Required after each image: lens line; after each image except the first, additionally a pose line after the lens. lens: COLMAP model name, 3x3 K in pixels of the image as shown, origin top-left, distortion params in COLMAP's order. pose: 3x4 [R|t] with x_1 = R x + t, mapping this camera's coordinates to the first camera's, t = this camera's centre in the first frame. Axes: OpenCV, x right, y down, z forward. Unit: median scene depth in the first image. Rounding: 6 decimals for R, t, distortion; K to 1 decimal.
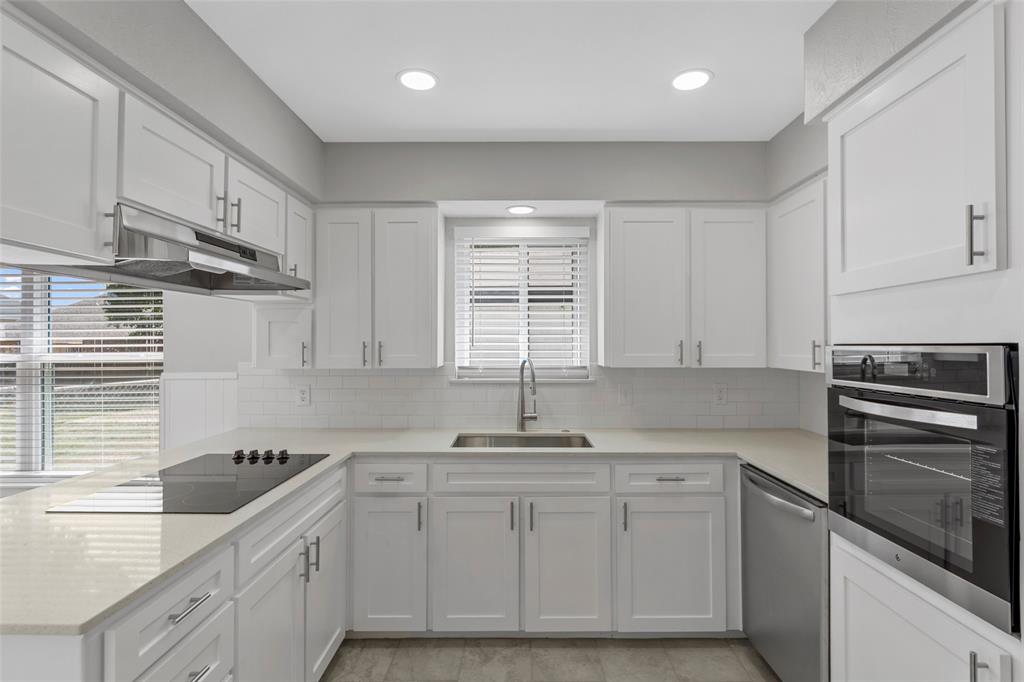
lens RADIAL K [[503.5, 0, 519.2], [0, 503.5, 341.4], [0, 0, 1]] dist [0.003524, -0.003336]
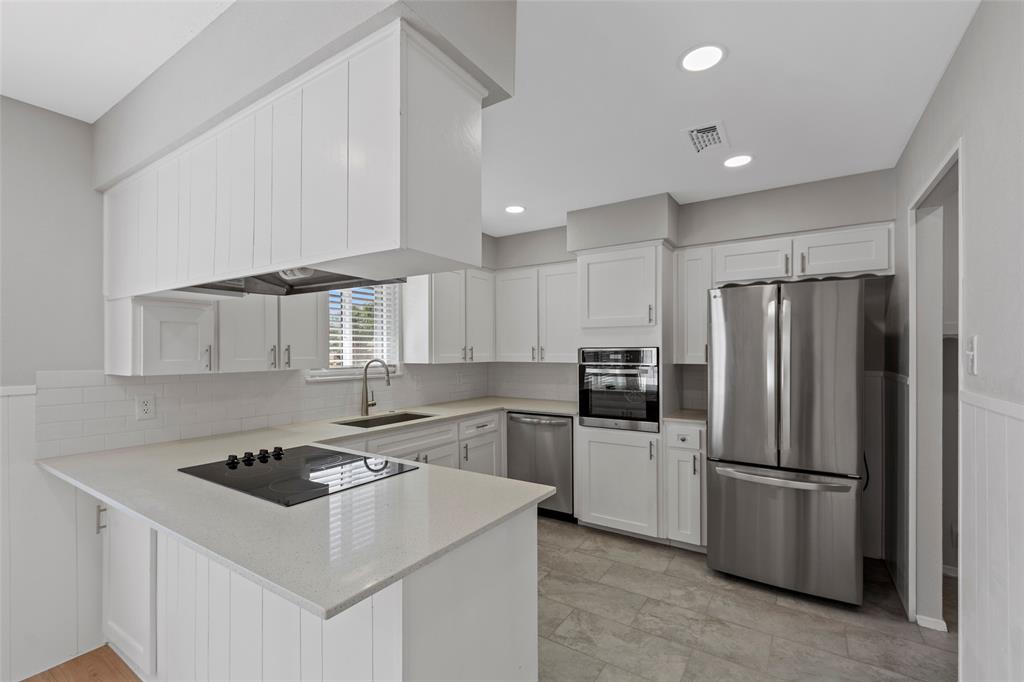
lens RADIAL K [[446.2, 0, 516.5], [0, 446.2, 351.3], [0, 0, 1]] dist [0.000044, -0.000562]
pose [[0.546511, -0.002174, 0.837449, -0.916619], [-0.001537, 0.999992, 0.003599, 0.010349], [-0.837450, -0.003254, 0.546504, 0.063486]]
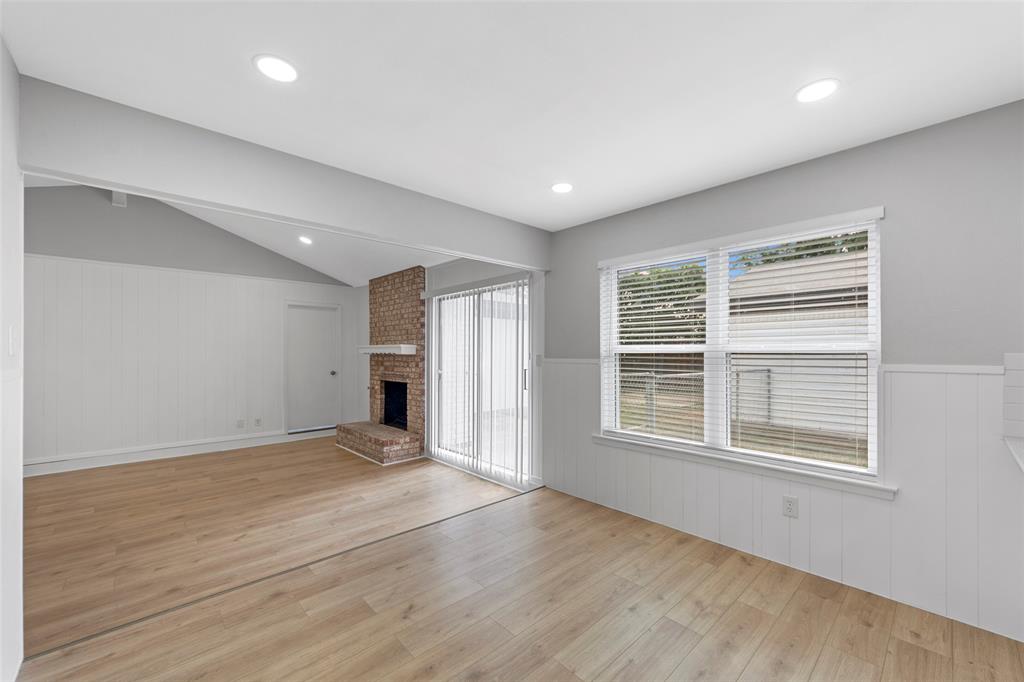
lens RADIAL K [[404.6, 0, 521.4], [0, 404.6, 350.2], [0, 0, 1]] dist [0.000558, -0.001878]
pose [[0.692044, 0.002014, -0.721853, -0.795691], [0.003225, 0.999978, 0.005882, 0.038217], [0.721848, -0.006398, 0.692022, 0.014193]]
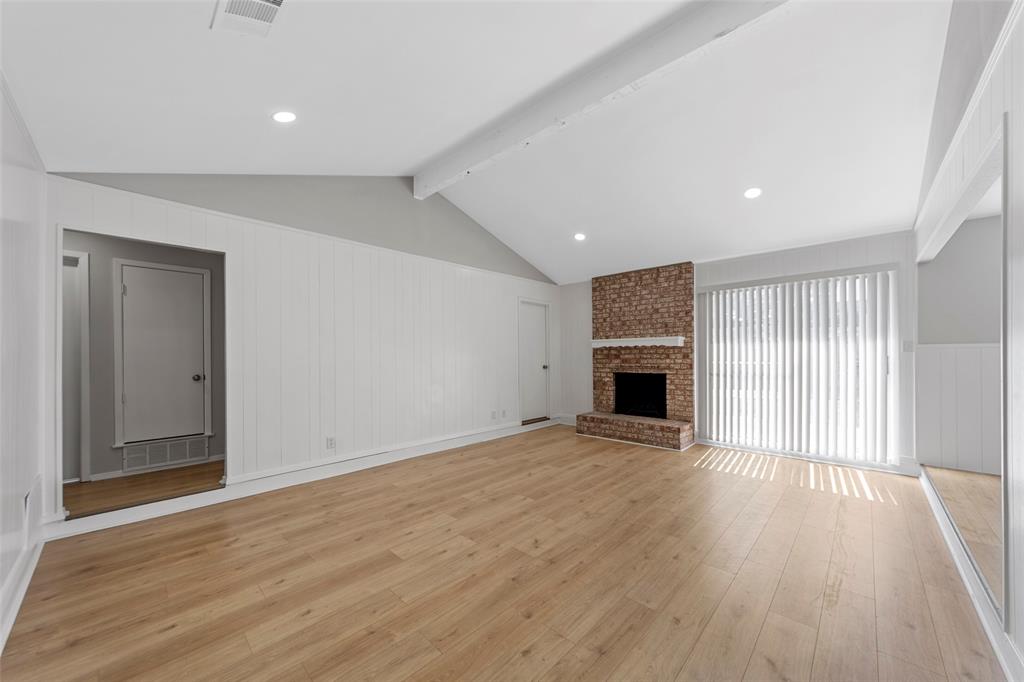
lens RADIAL K [[368.1, 0, 518.4], [0, 368.1, 356.8], [0, 0, 1]] dist [-0.002186, -0.000051]
pose [[0.734752, 0.002725, -0.678331, -2.161646], [0.006497, 0.999918, 0.011055, 0.108782], [0.678305, -0.012529, 0.734674, -1.170581]]
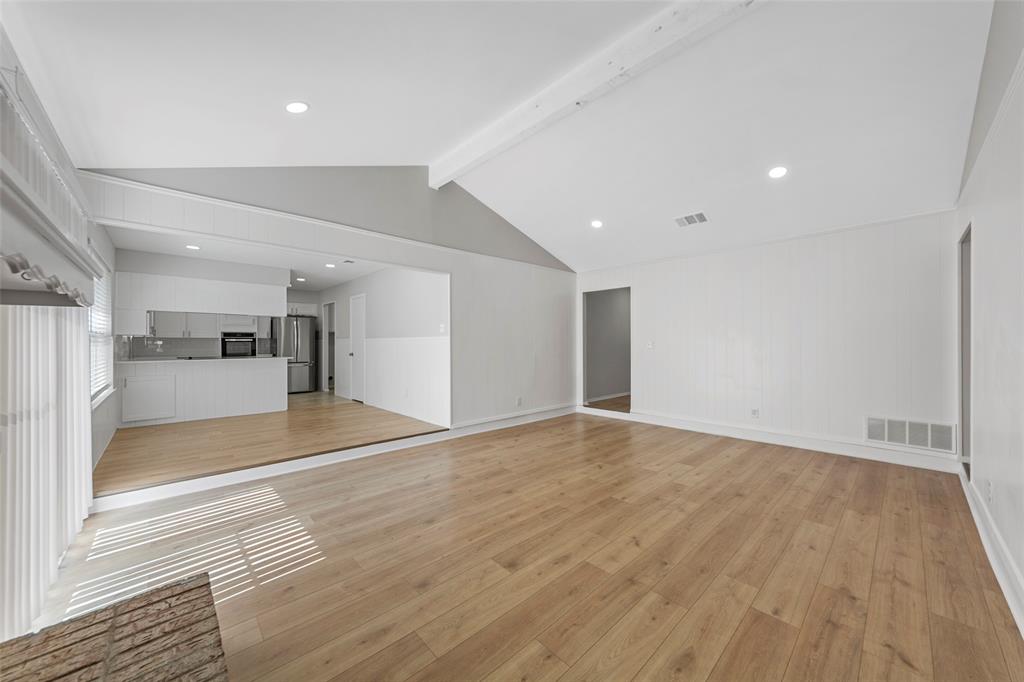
lens RADIAL K [[368.1, 0, 516.5], [0, 368.1, 342.3], [0, 0, 1]] dist [-0.002186, -0.000051]
pose [[-0.688847, 0.006657, 0.724876, -3.786904], [0.001758, 0.999970, -0.007512, 0.129077], [-0.724905, -0.003900, -0.688838, 1.048226]]
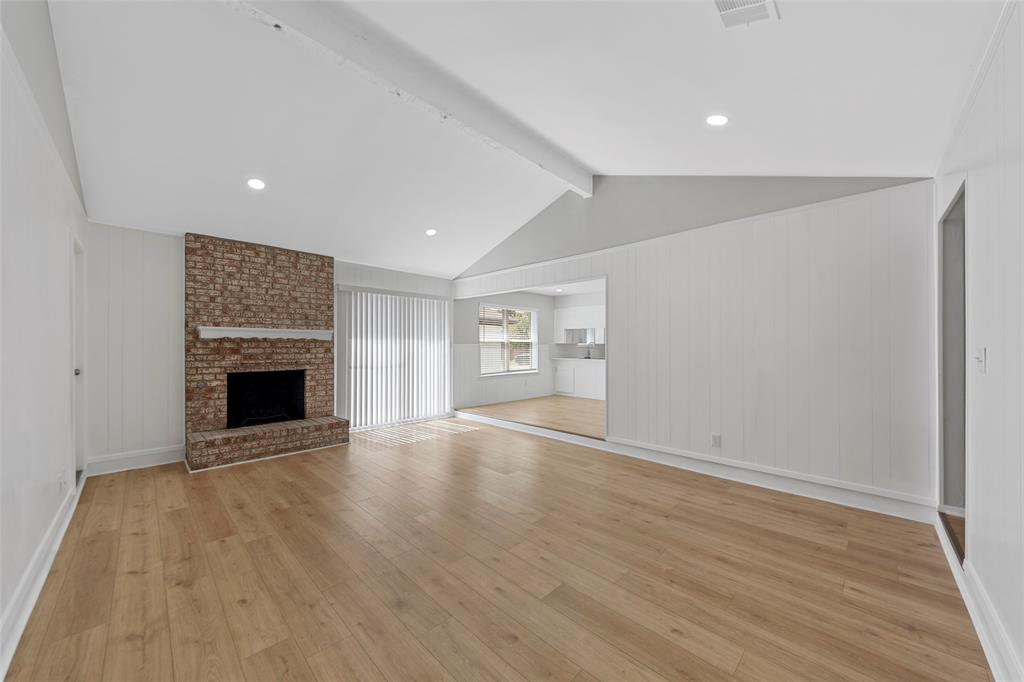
lens RADIAL K [[368.1, 0, 508.8], [0, 368.1, 346.2], [0, 0, 1]] dist [-0.002186, -0.000051]
pose [[0.704326, 0.008065, 0.709831, -3.780941], [-0.007284, 0.999965, -0.004134, 0.111569], [-0.709840, -0.002259, 0.704360, -1.177937]]
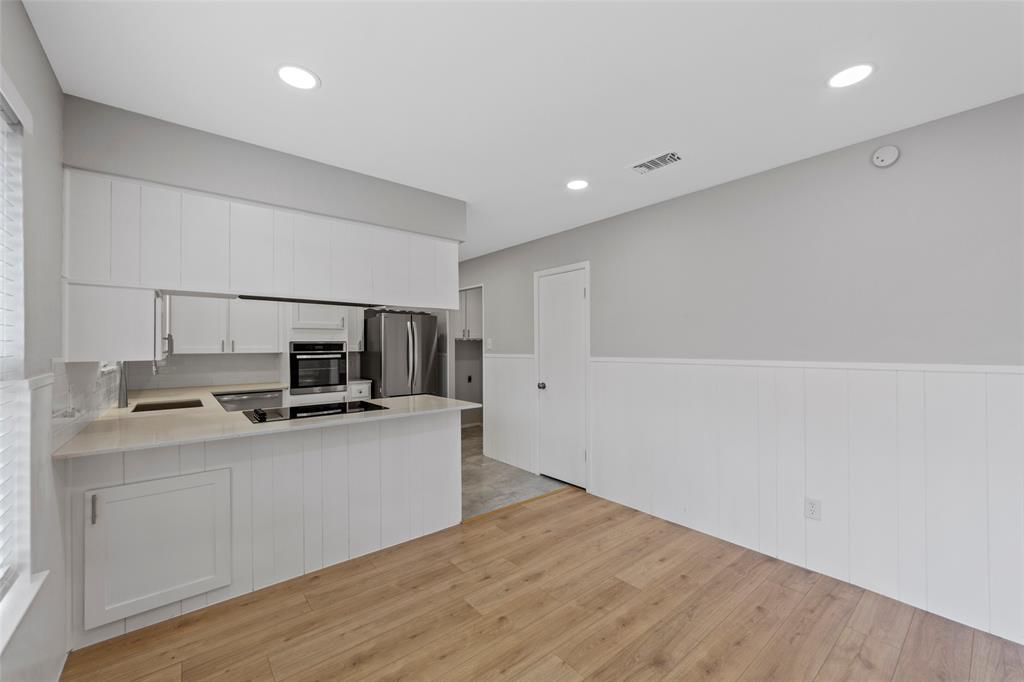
lens RADIAL K [[404.6, 0, 518.3], [0, 404.6, 344.8], [0, 0, 1]] dist [0.000558, -0.001878]
pose [[-0.641634, 0.007530, 0.766974, -1.750034], [0.003639, 0.999970, -0.006774, 0.036752], [-0.767002, -0.001555, -0.641642, 1.099155]]
